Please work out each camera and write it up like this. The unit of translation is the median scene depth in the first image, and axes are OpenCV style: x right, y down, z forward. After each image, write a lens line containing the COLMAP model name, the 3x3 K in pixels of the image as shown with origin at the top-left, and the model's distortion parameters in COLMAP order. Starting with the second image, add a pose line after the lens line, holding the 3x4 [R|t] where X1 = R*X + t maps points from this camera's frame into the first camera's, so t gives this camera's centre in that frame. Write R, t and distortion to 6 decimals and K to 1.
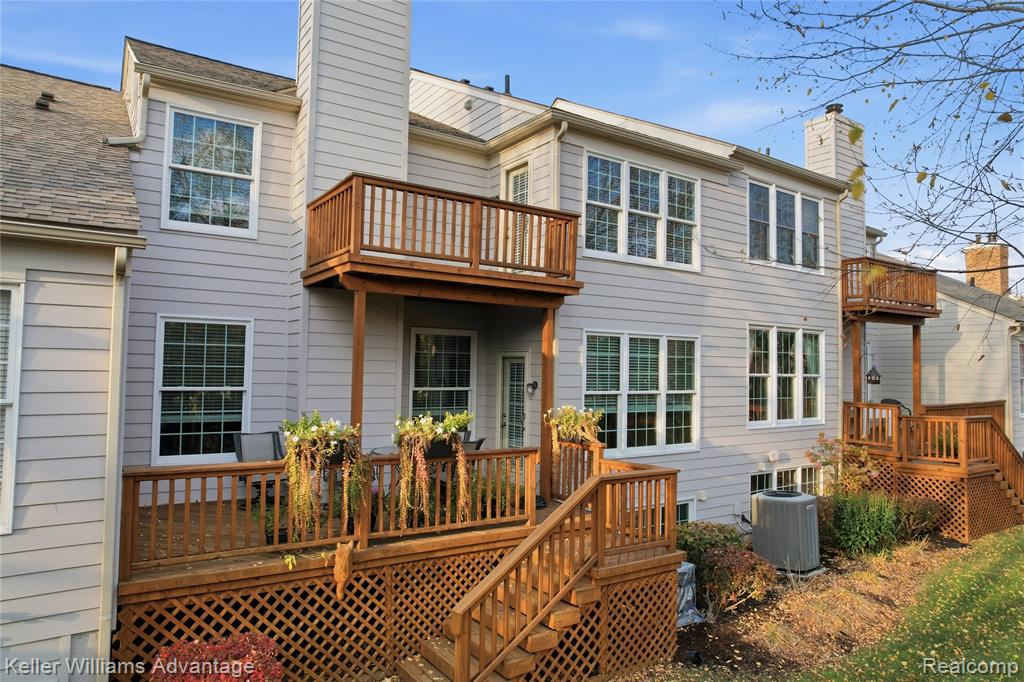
lens RADIAL K [[652.2, 0, 513.1], [0, 652.2, 338.1], [0, 0, 1]] dist [-0.060234, 0.042253]
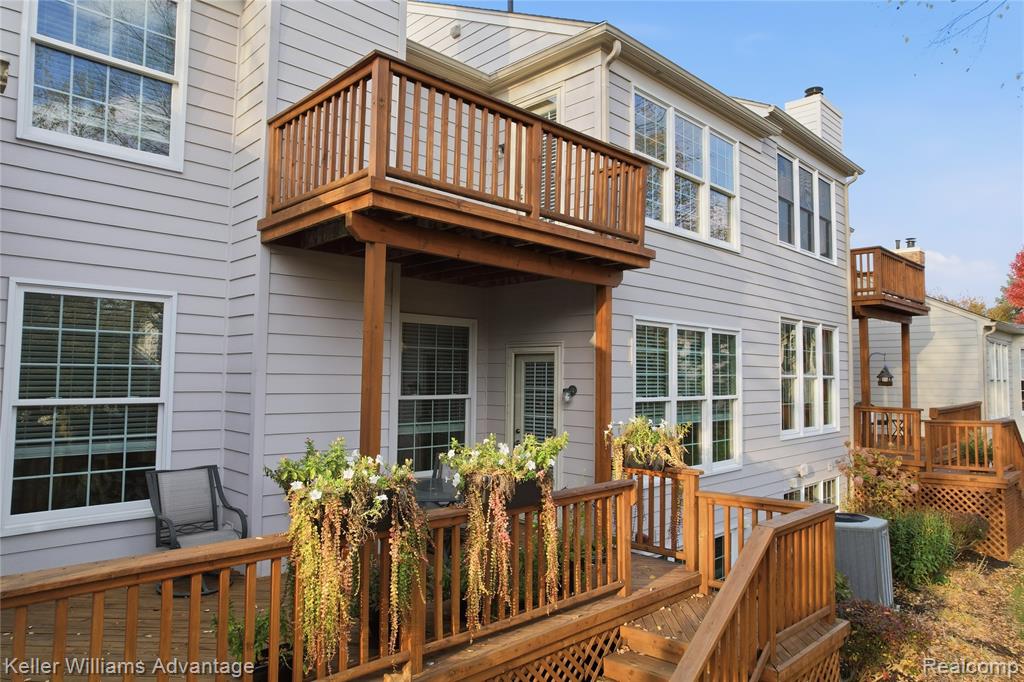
lens RADIAL K [[652.2, 0, 512.1], [0, 652.2, 336.3], [0, 0, 1]] dist [-0.060234, 0.042253]
pose [[0.983369, 0.005302, 0.181542, -0.171973], [-0.003038, 0.999914, -0.012747, 0.019637], [-0.181594, 0.011984, 0.983301, 0.278786]]
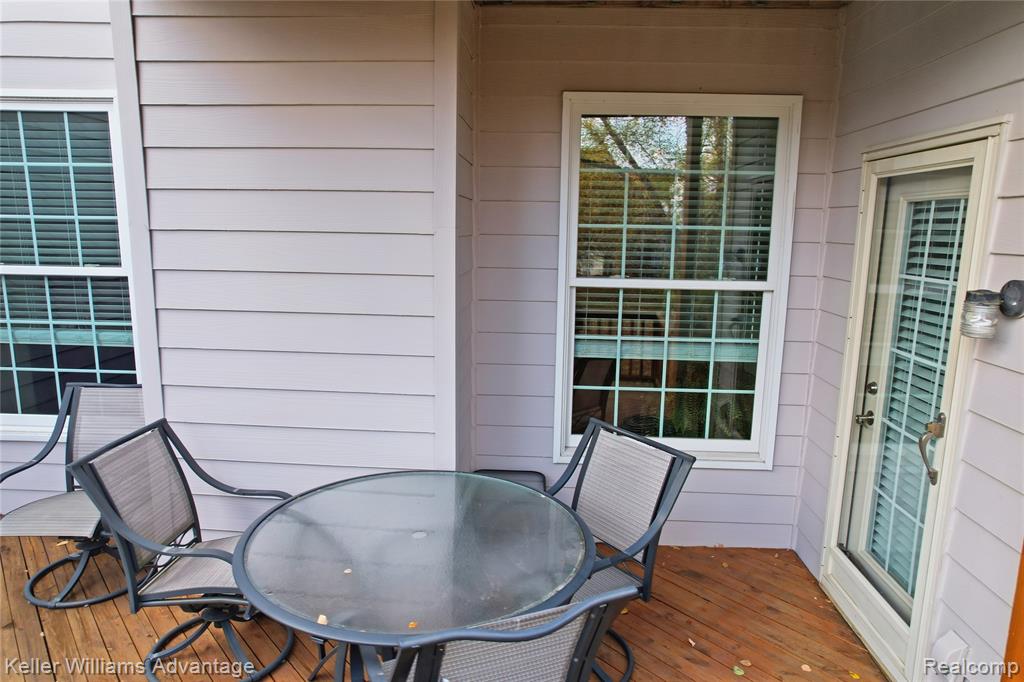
lens RADIAL K [[652.2, 0, 512.4], [0, 652.2, 344.2], [0, 0, 1]] dist [-0.060234, 0.042253]
pose [[0.802808, 0.106029, -0.586734, 0.026262], [0.023101, 0.977791, 0.208305, 0.040327], [0.595790, -0.180783, 0.782529, 0.749628]]
